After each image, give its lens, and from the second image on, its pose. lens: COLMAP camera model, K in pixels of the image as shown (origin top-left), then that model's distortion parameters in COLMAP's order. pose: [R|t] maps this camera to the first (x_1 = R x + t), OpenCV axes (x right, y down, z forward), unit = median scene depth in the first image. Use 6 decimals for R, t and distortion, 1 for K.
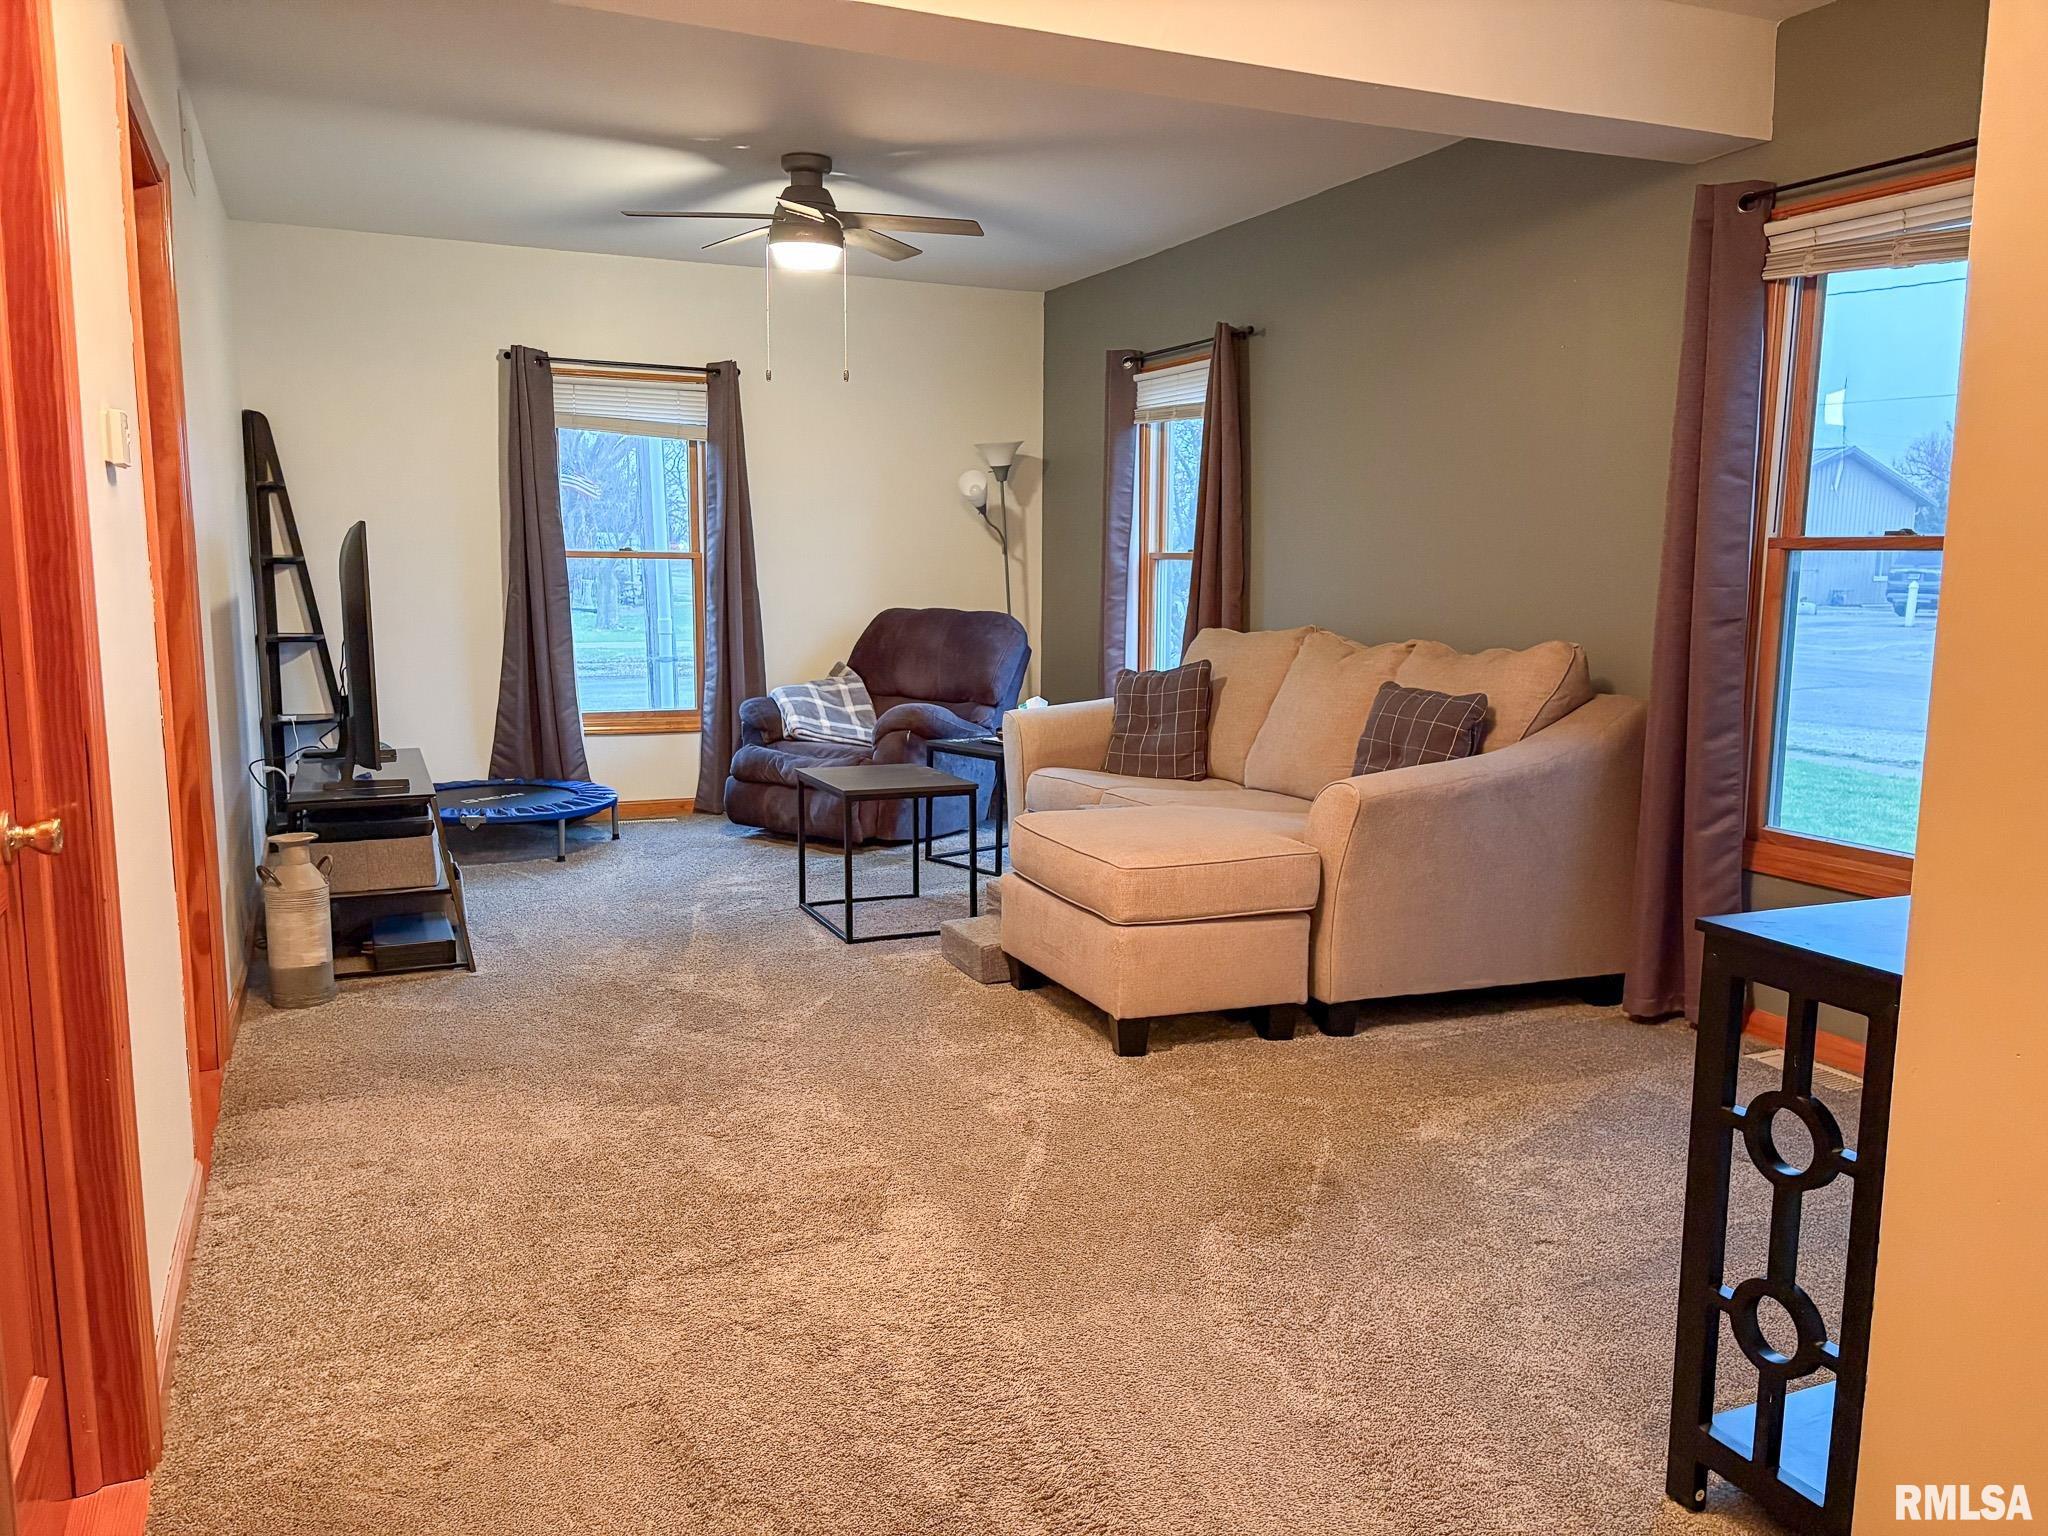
lens RADIAL K [[1547.7, 0, 1022.0], [0, 1547.7, 780.9], [0, 0, 1]] dist [0.066710, -0.104492]
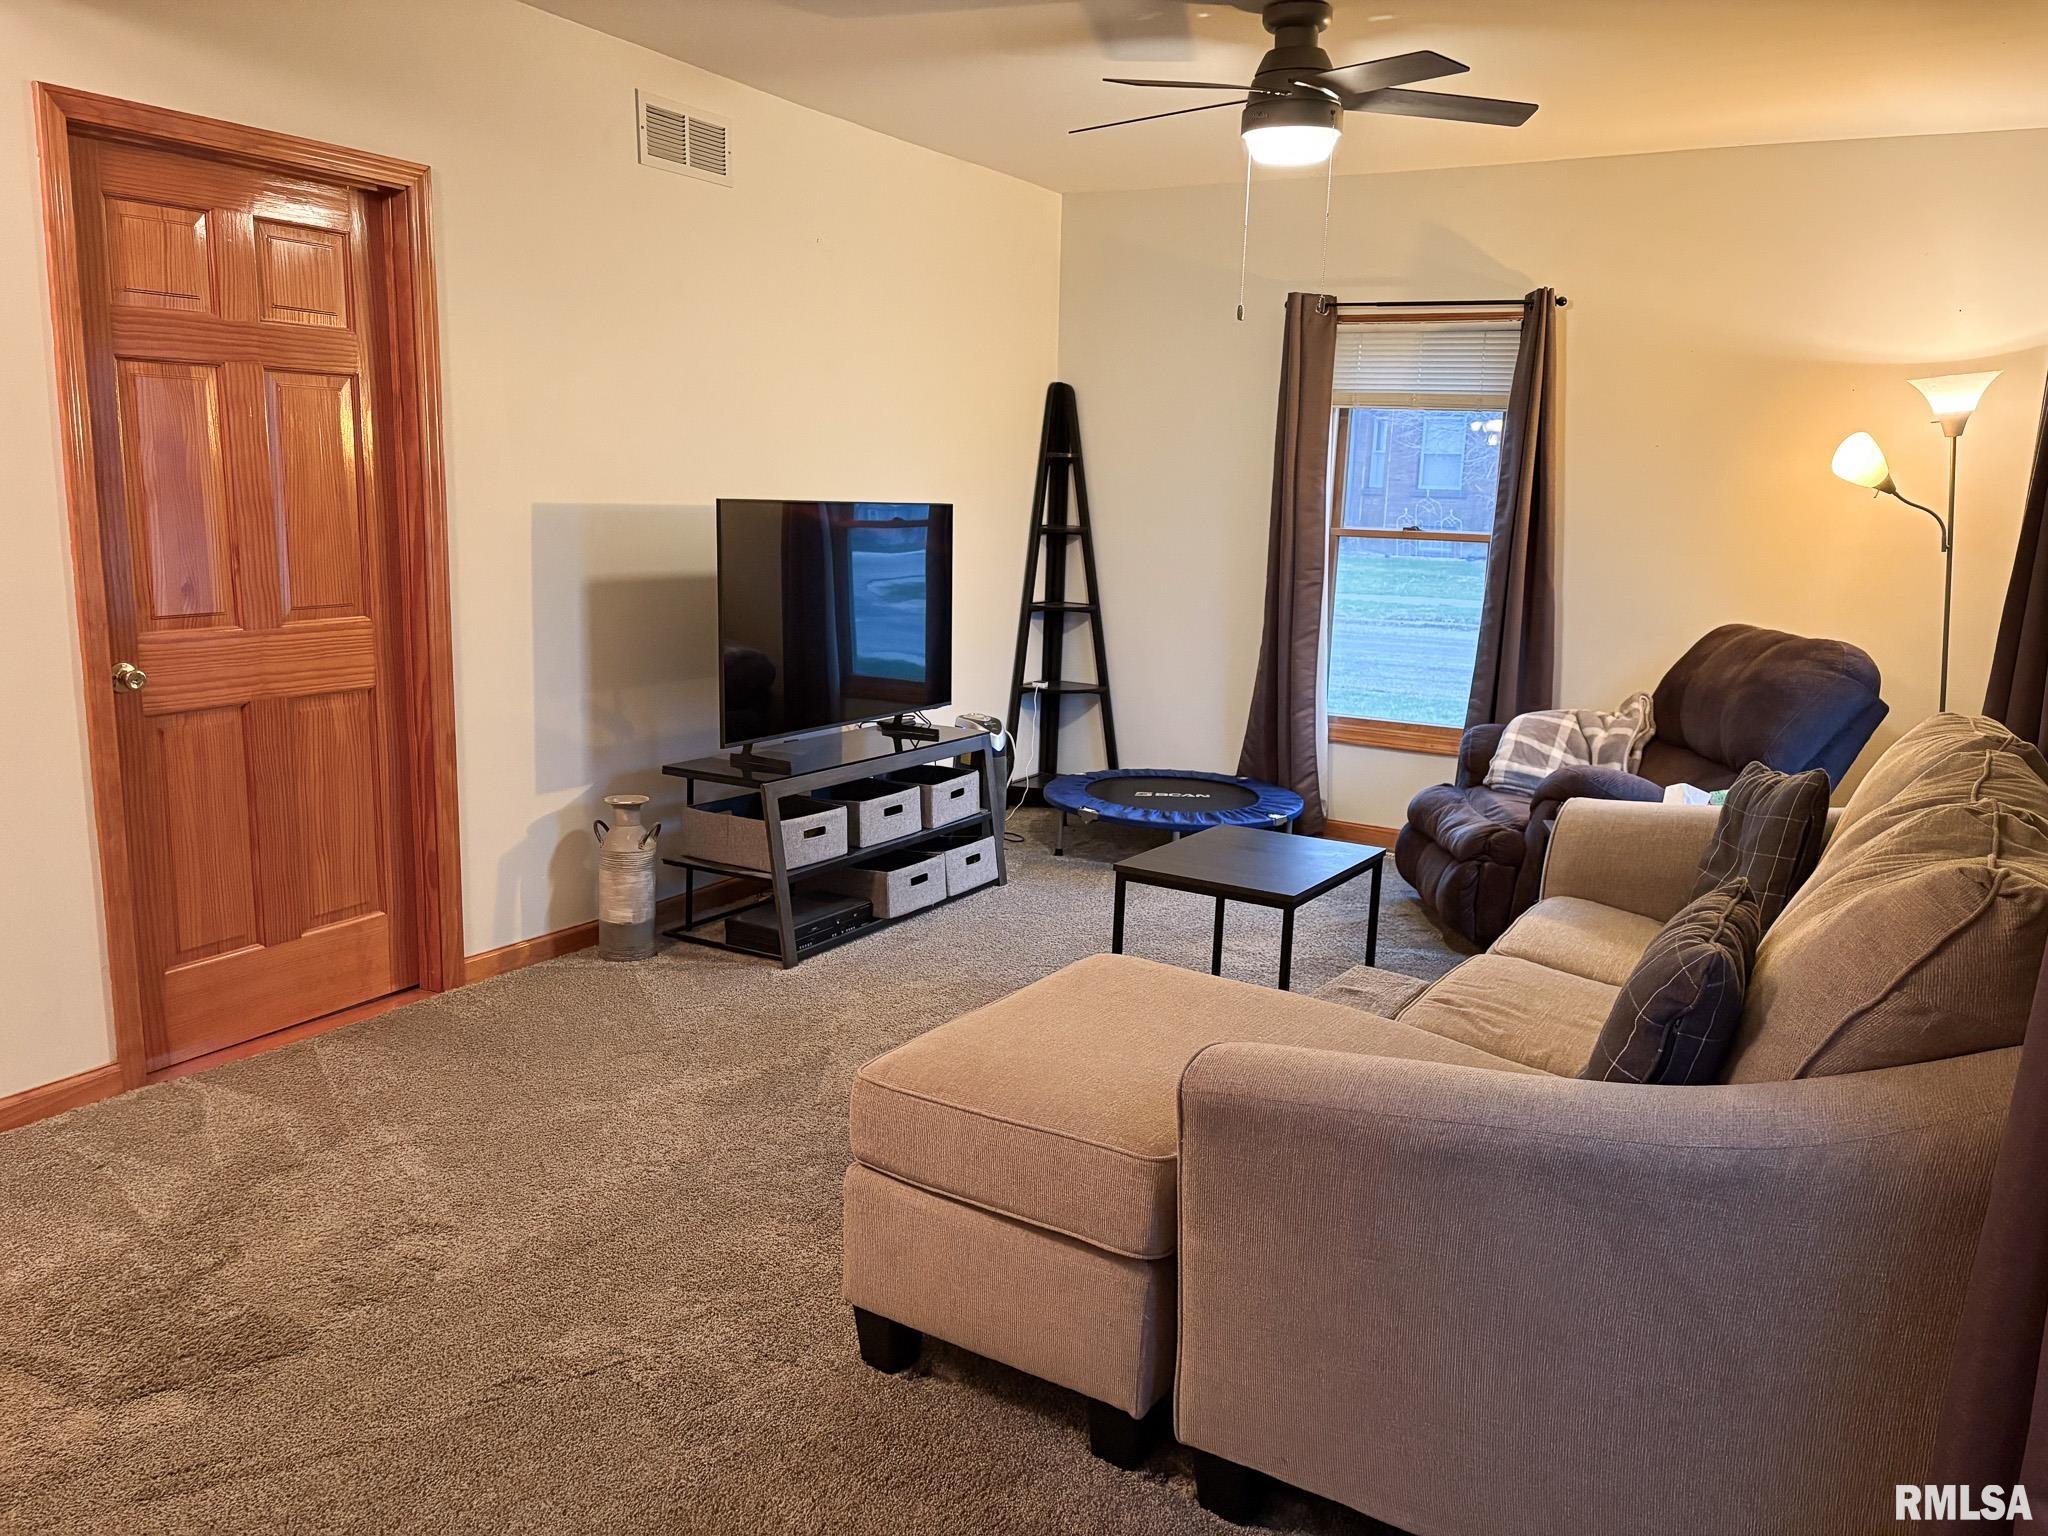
lens RADIAL K [[1547.7, 0, 1022.0], [0, 1547.7, 780.9], [0, 0, 1]] dist [0.066710, -0.104492]
pose [[0.590957, 0.163351, -0.789991, 0.343229], [-0.137509, 0.985350, 0.100882, -0.080239], [0.794897, 0.049014, 0.604762, 0.379817]]
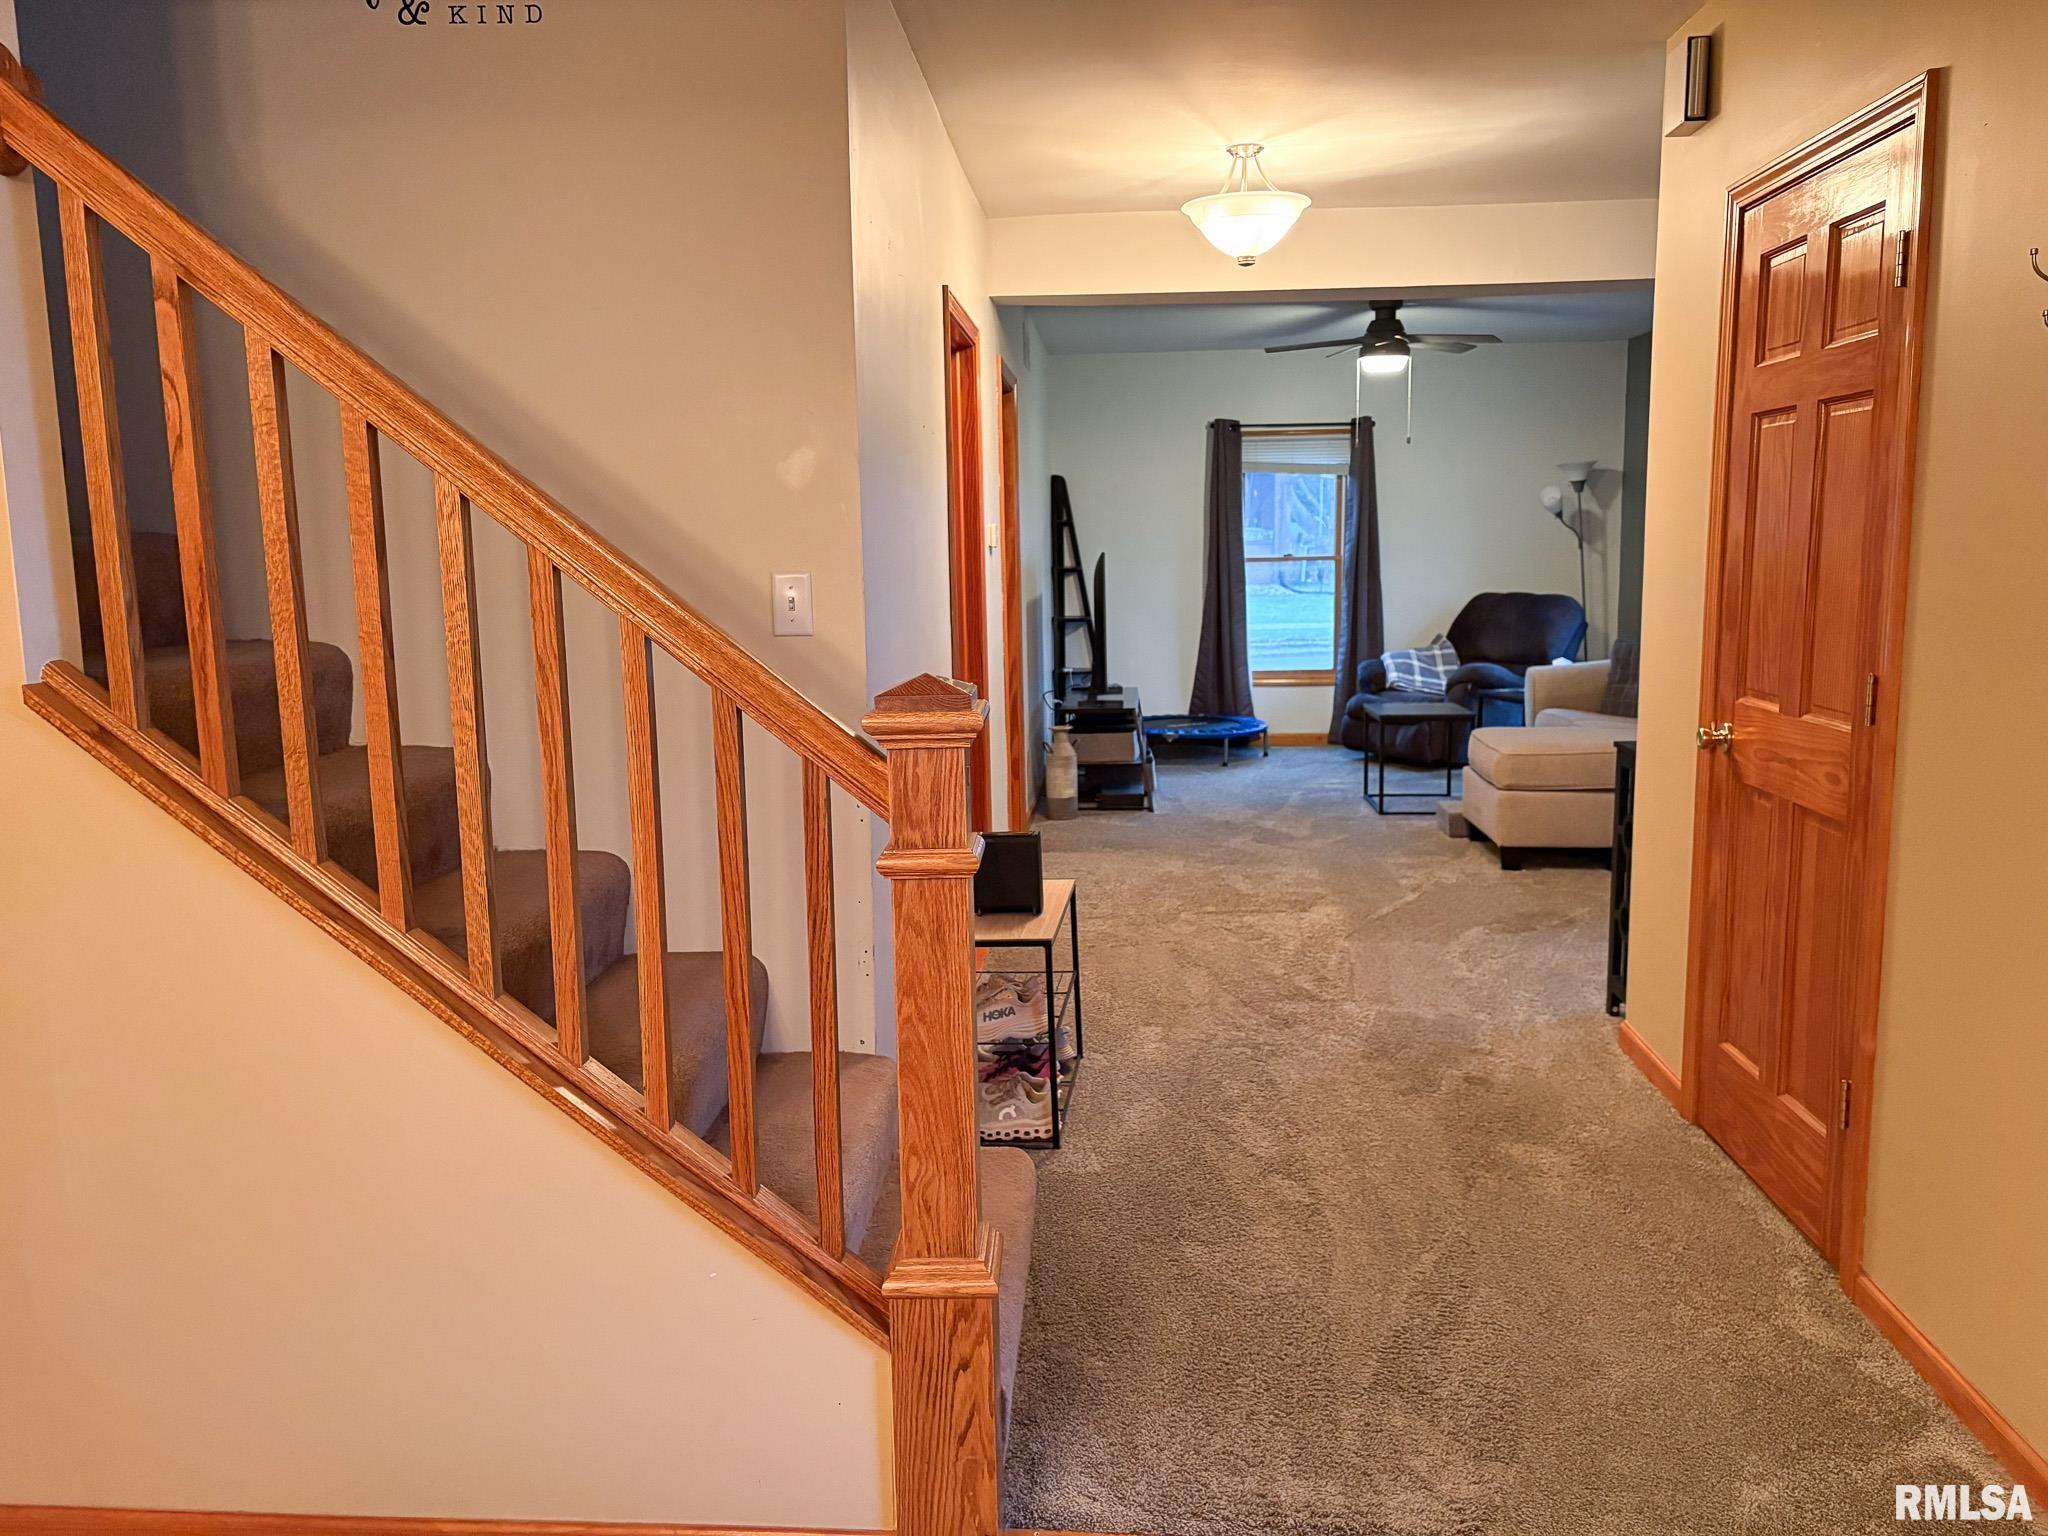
lens RADIAL K [[1547.7, 0, 1022.0], [0, 1547.7, 780.9], [0, 0, 1]] dist [0.066710, -0.104492]
pose [[0.885339, 0.044006, -0.462859, 0.220682], [-0.038101, 0.999029, 0.022104, 0.039362], [0.463383, -0.001934, 0.886156, -0.413453]]
